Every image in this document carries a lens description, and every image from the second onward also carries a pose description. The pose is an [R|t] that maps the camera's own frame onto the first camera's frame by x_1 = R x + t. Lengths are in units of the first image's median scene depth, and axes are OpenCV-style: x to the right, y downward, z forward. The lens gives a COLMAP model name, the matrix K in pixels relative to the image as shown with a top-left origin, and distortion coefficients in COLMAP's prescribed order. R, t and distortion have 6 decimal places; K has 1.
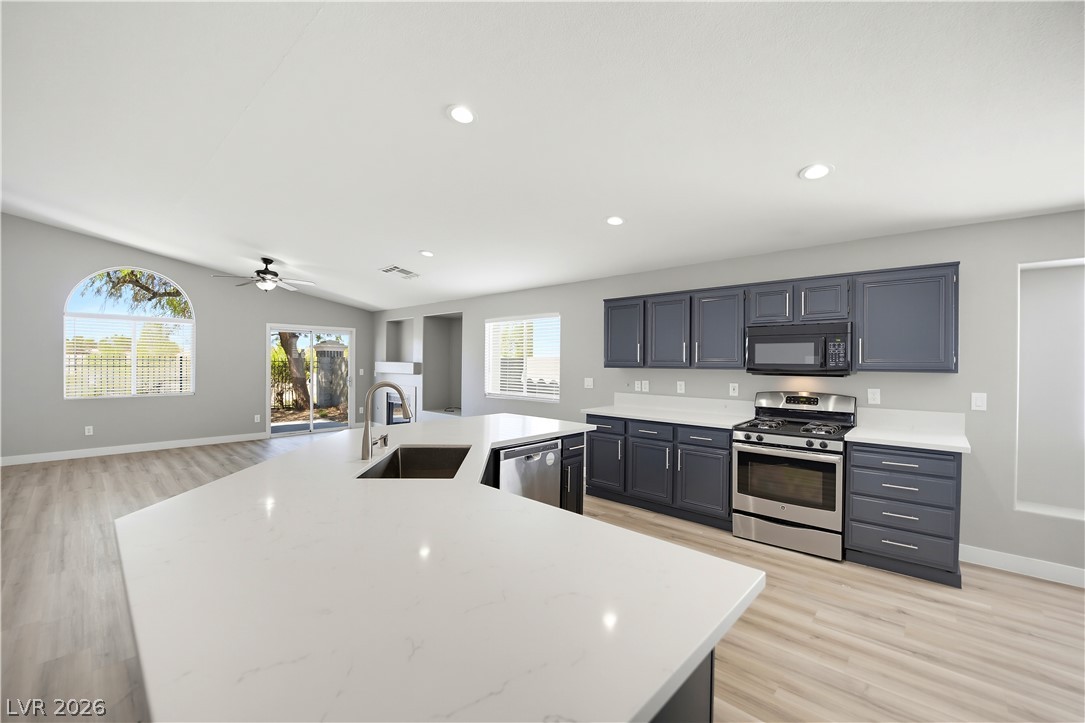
lens RADIAL K [[440.1, 0, 535.2], [0, 440.1, 365.4], [0, 0, 1]] dist [-0.015268, -0.001343]
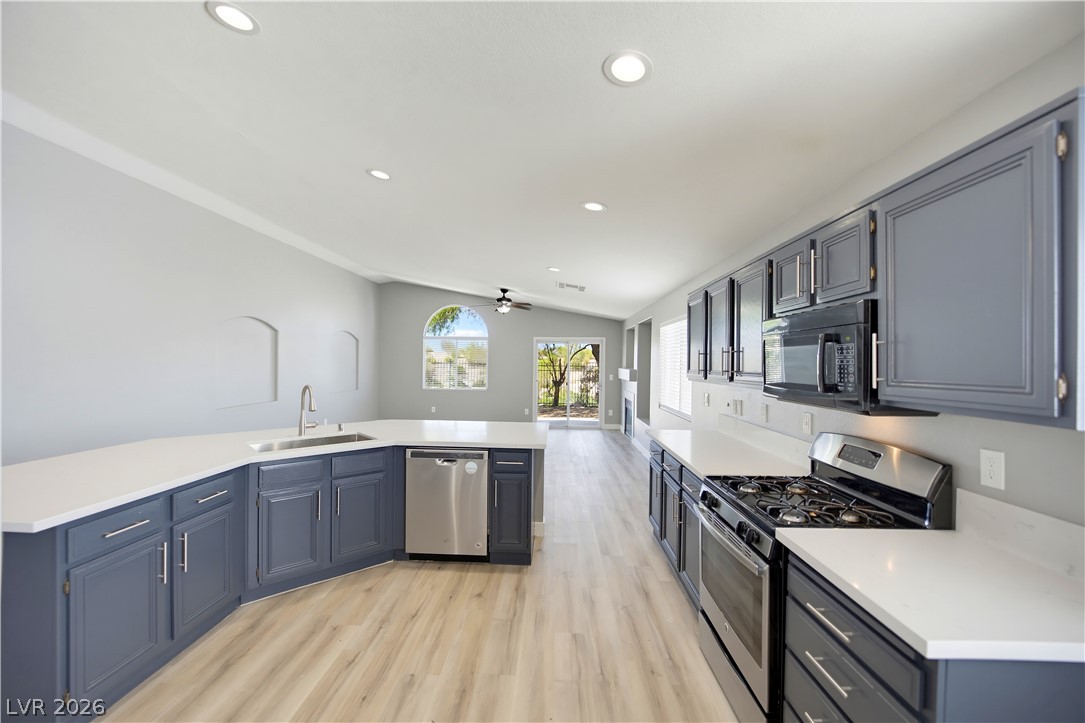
lens RADIAL K [[440.1, 0, 540.6], [0, 440.1, 359.7], [0, 0, 1]] dist [-0.015268, -0.001343]
pose [[0.658931, -0.003285, -0.752196, 0.448009], [-0.014655, 0.999745, -0.017204, -0.011064], [0.752060, 0.022360, 0.658715, 0.221397]]
